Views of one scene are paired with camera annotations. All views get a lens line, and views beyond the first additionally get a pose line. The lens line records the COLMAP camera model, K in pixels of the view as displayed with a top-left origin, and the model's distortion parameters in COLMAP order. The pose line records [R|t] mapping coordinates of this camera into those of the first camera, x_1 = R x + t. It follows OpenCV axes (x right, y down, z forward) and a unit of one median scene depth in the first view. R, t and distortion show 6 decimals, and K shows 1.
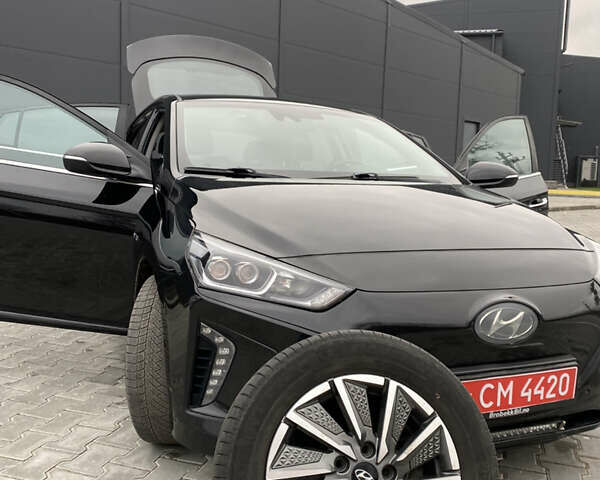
lens RADIAL K [[603.6, 0, 305.1], [0, 603.6, 238.8], [0, 0, 1]] dist [0.018797, 0.000000]
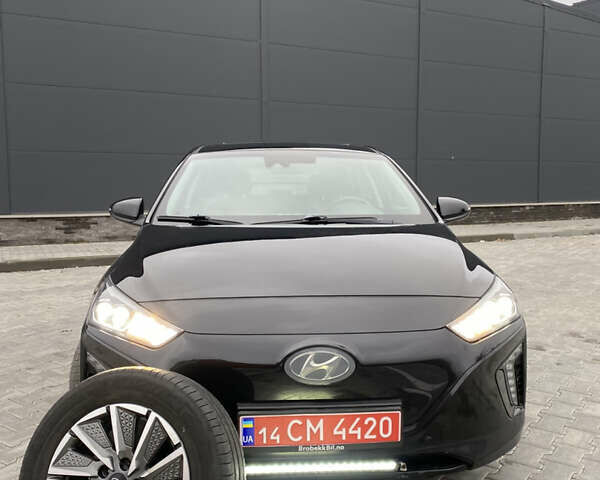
lens RADIAL K [[603.6, 0, 297.9], [0, 603.6, 242.9], [0, 0, 1]] dist [0.018797, 0.000000]
pose [[0.946057, -0.006279, -0.323941, 0.634916], [0.001327, 0.999879, -0.015505, -0.066787], [0.323999, 0.014239, 0.945950, -0.056704]]
